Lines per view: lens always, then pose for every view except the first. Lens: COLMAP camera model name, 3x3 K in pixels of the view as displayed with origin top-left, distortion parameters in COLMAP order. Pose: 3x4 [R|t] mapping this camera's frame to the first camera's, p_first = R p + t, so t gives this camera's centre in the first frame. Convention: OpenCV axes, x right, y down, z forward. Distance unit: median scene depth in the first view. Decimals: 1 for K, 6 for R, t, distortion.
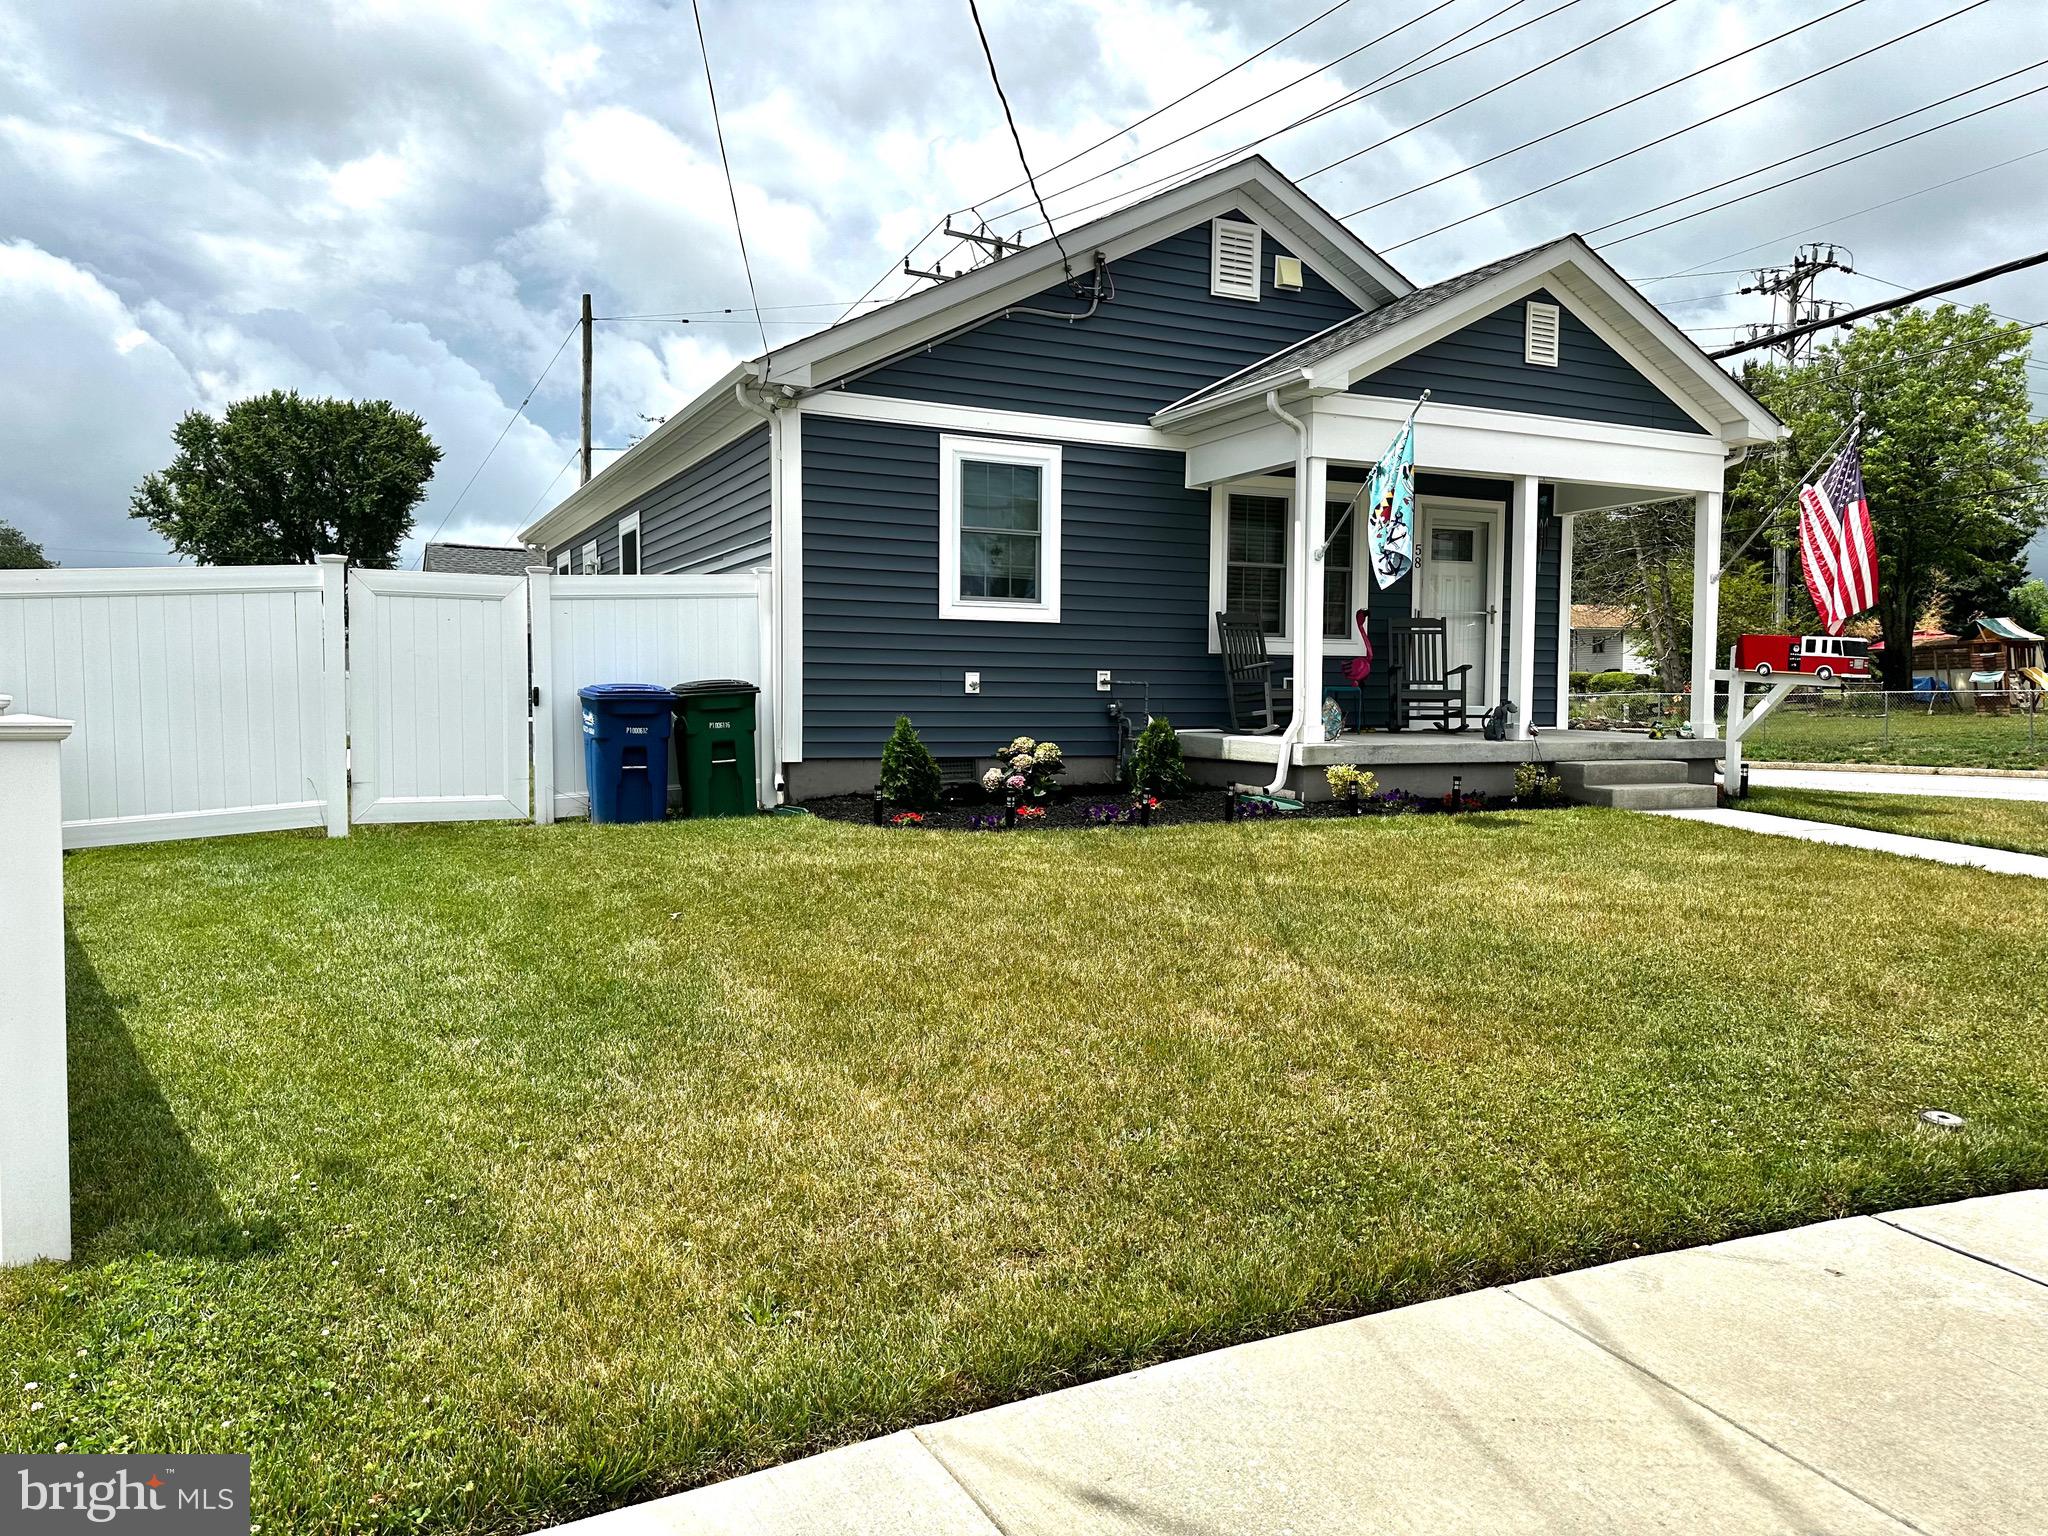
lens RADIAL K [[1440.5, 0, 1046.4], [0, 1440.5, 757.8], [0, 0, 1]] dist [0.072186, -0.076039]
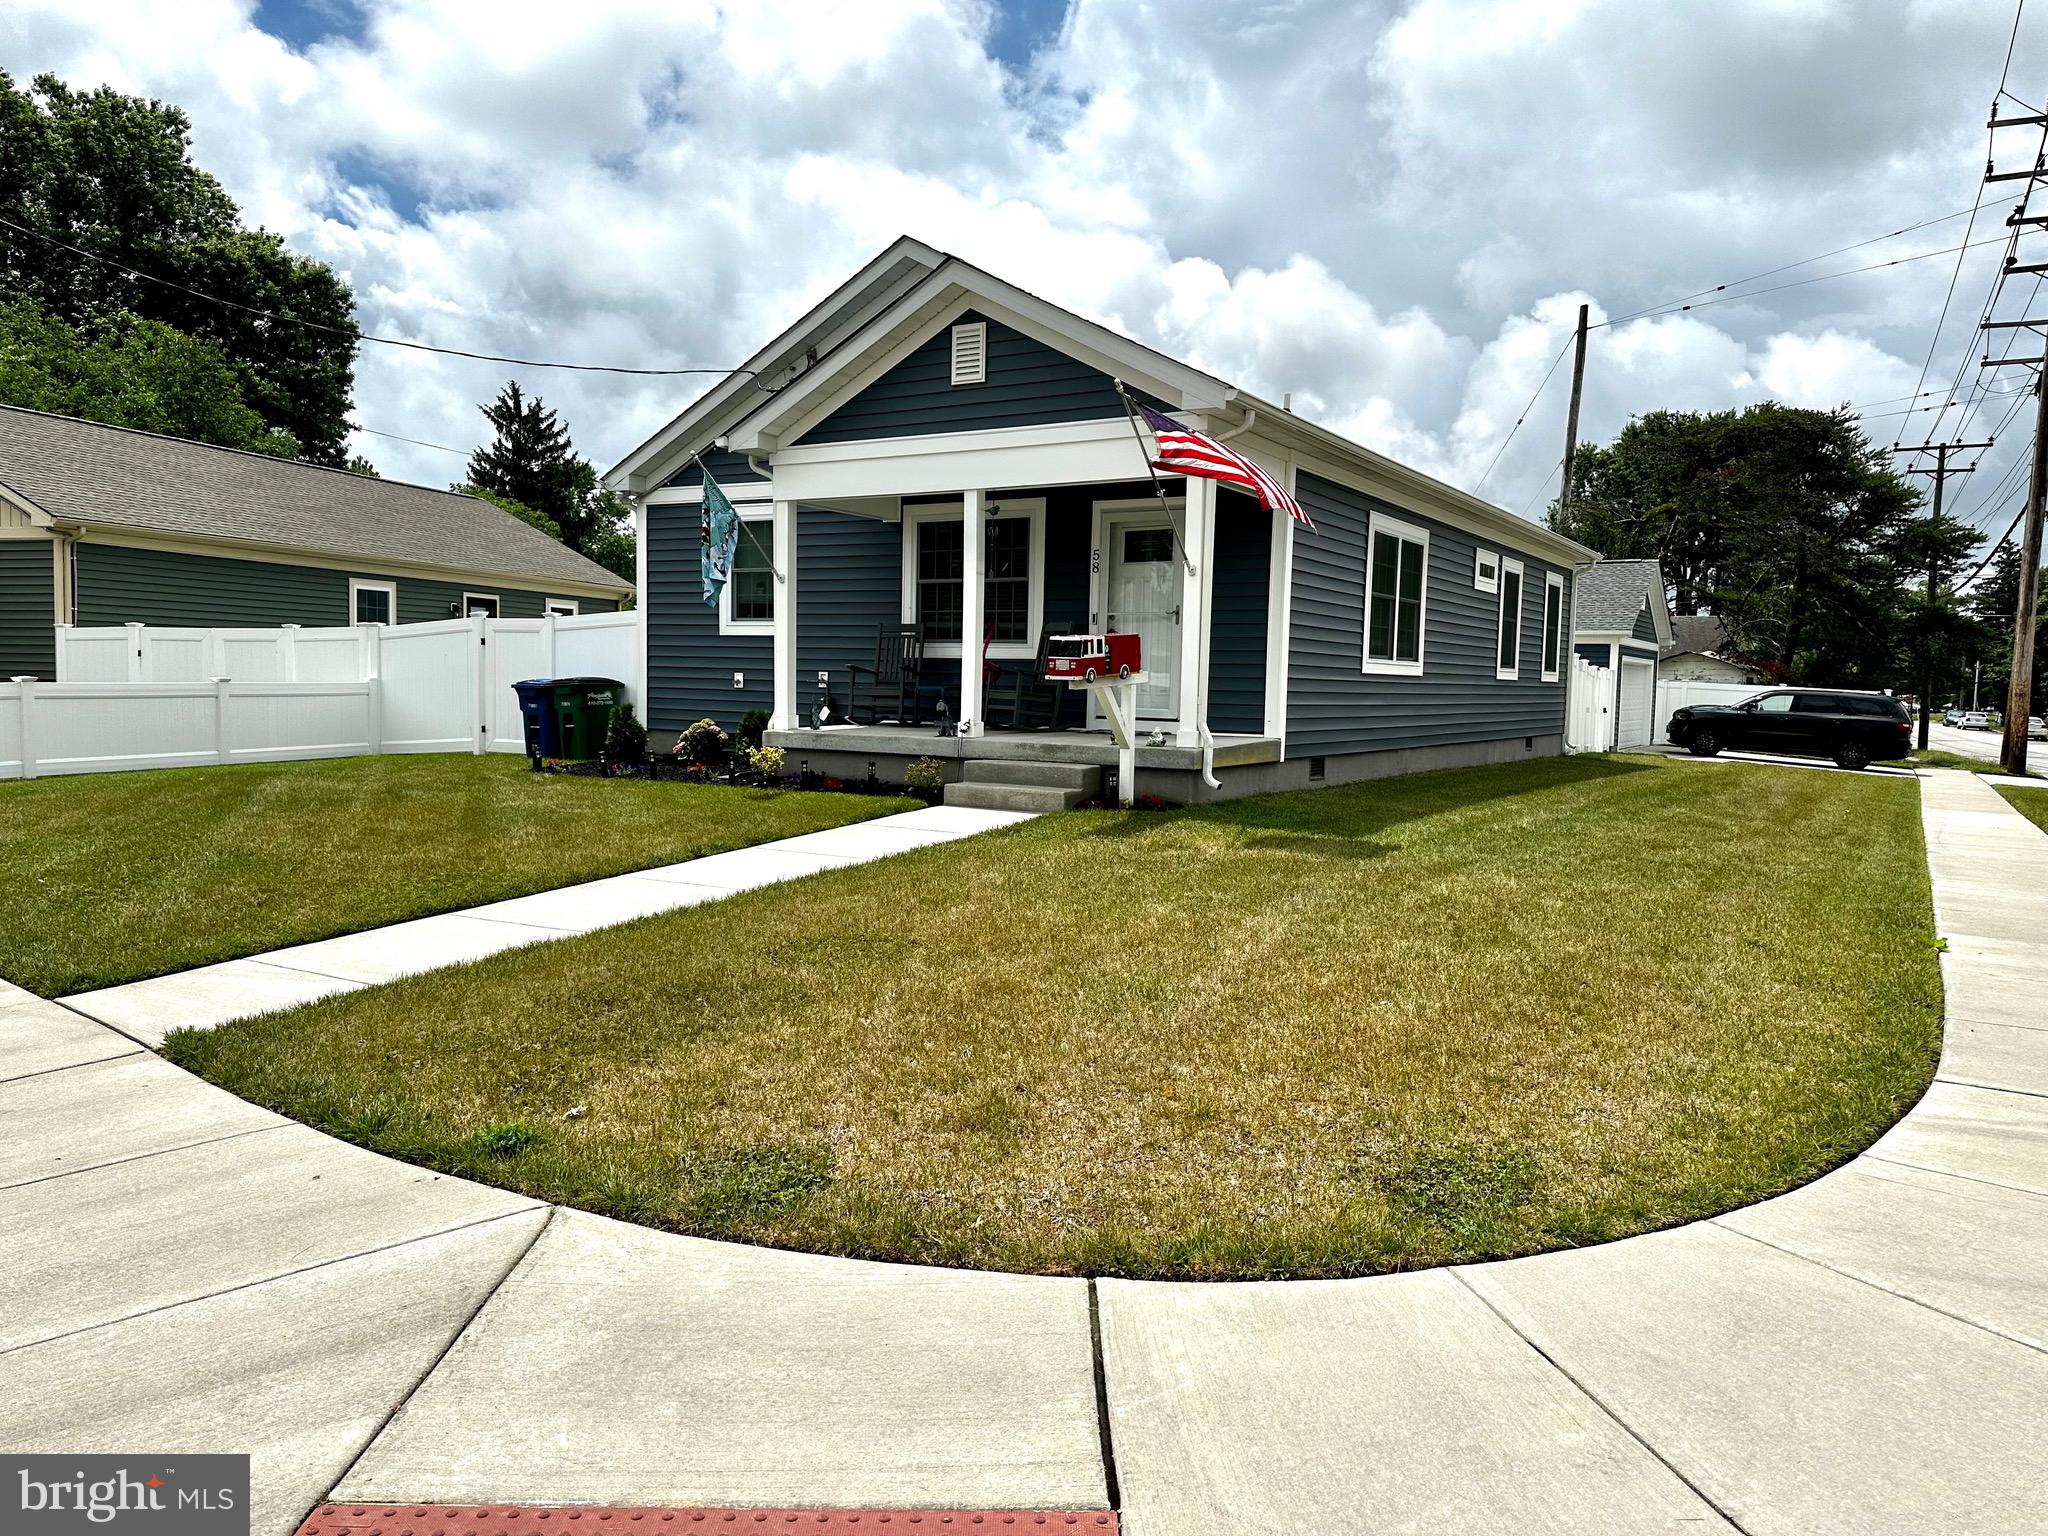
lens RADIAL K [[1440.5, 0, 1014.7], [0, 1440.5, 801.2], [0, 0, 1]] dist [0.072186, -0.076039]
pose [[0.529814, 0.074421, -0.844842, 1.280456], [-0.053535, 0.997091, 0.054260, -0.025419], [0.846422, 0.016481, 0.532257, 0.475855]]
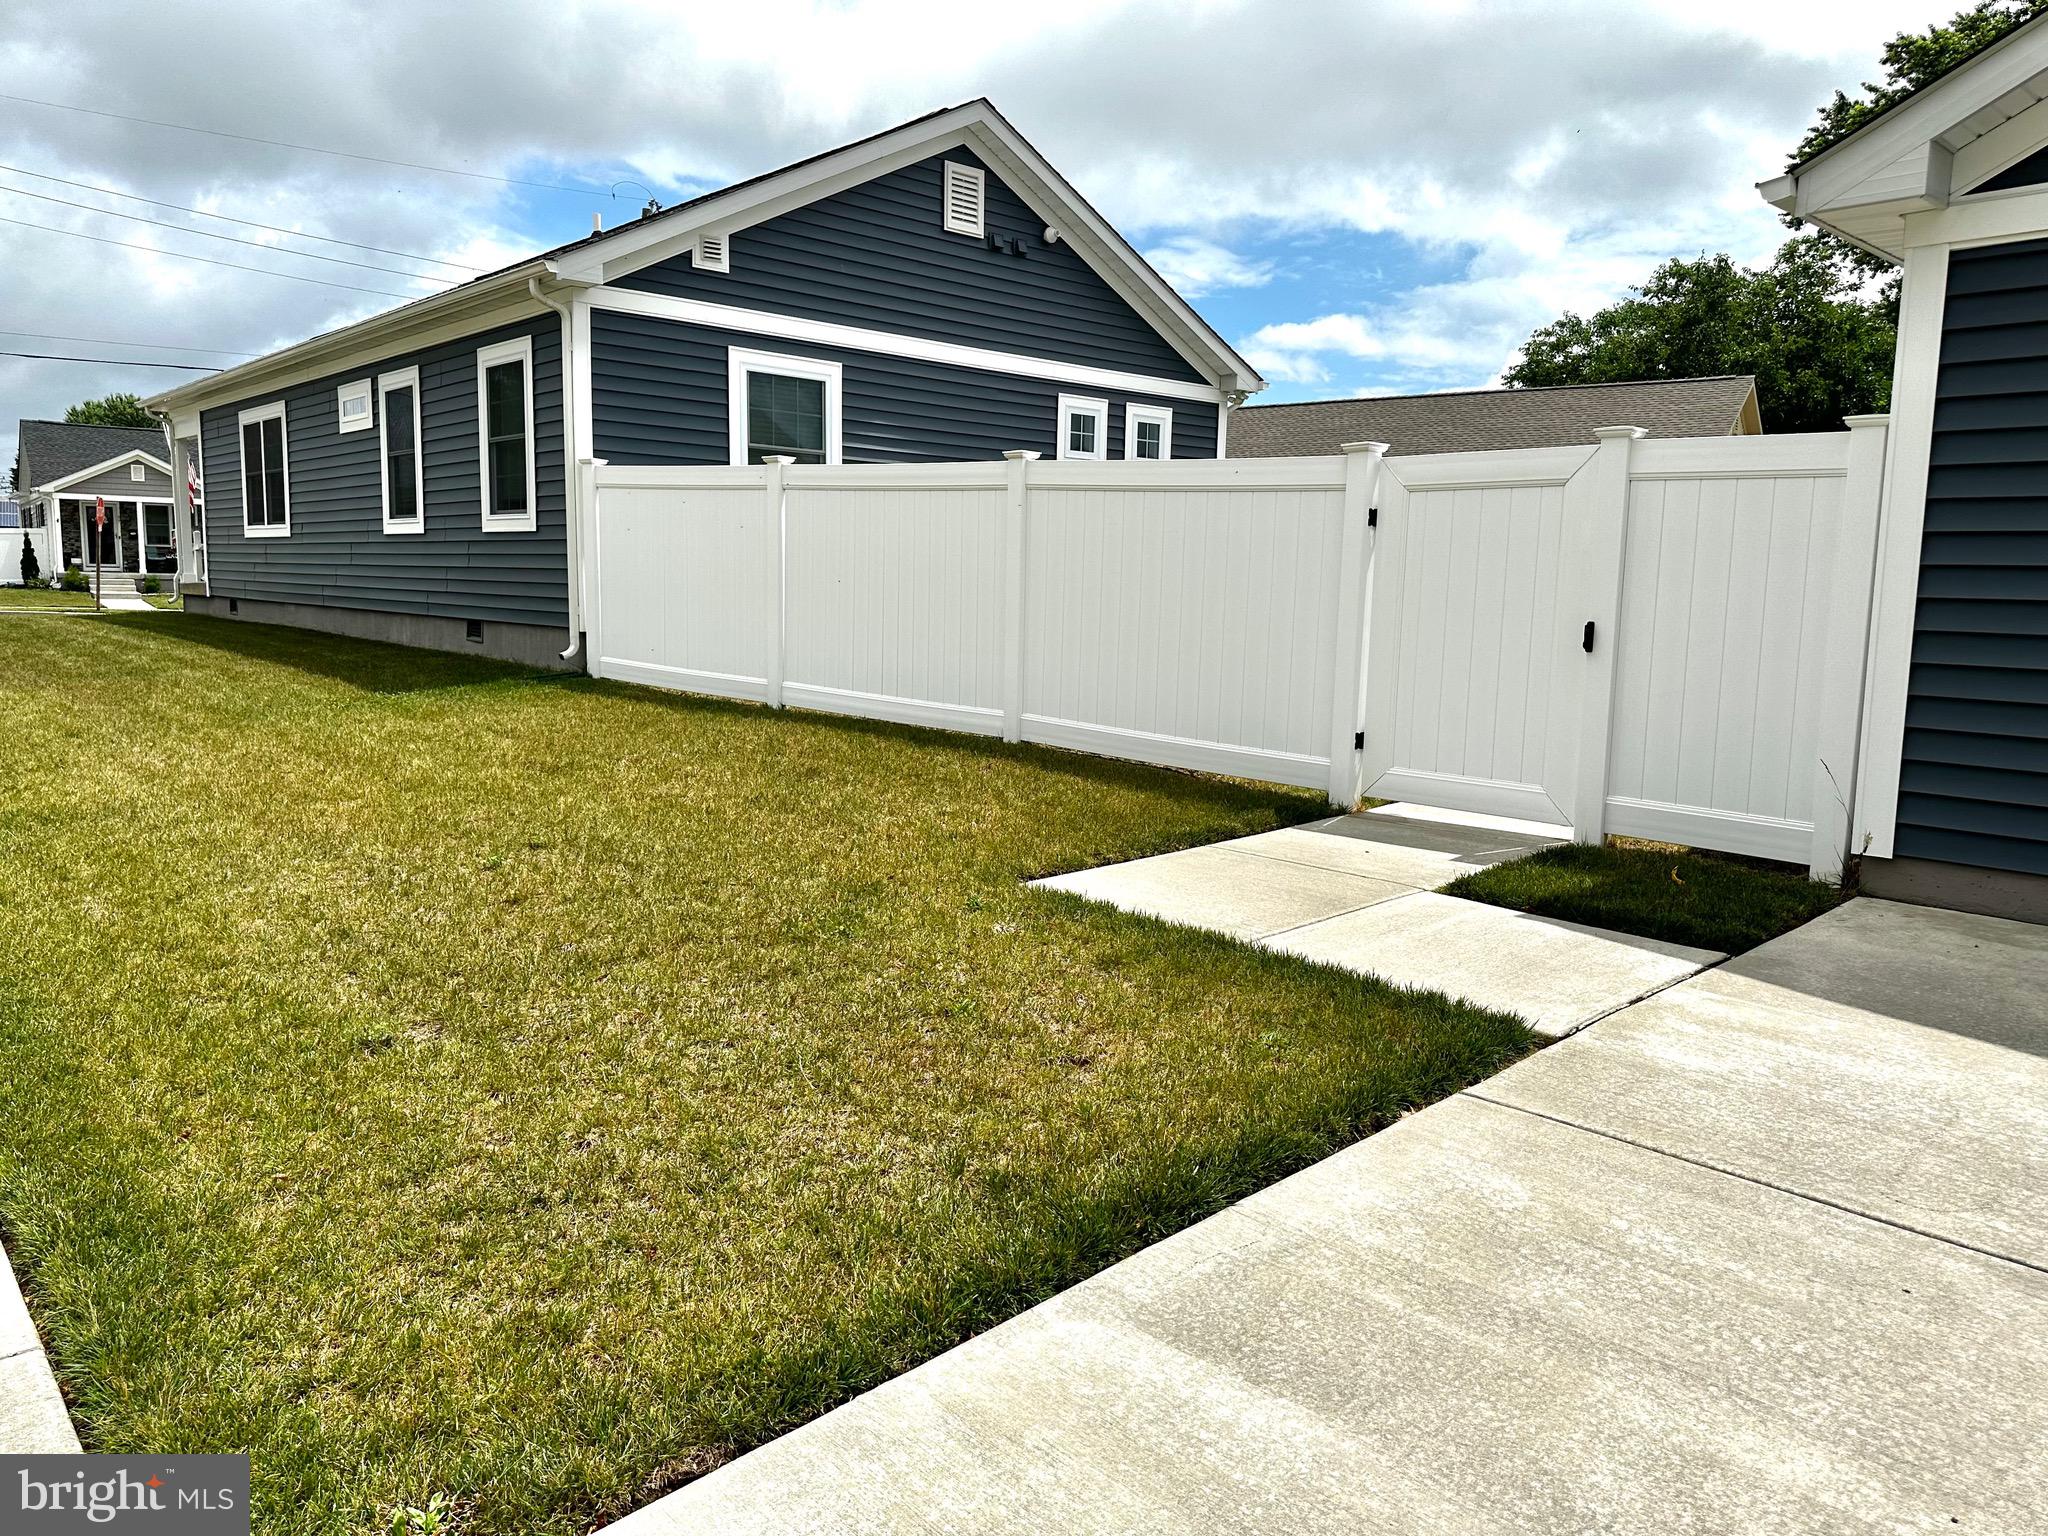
lens RADIAL K [[1440.5, 0, 1025.0], [0, 1440.5, 762.4], [0, 0, 1]] dist [0.072186, -0.076039]
pose [[-0.964268, 0.004790, -0.264884, -0.048960], [-0.039040, 0.986352, 0.159956, -0.133923], [0.262035, 0.164581, -0.950921, 3.260199]]
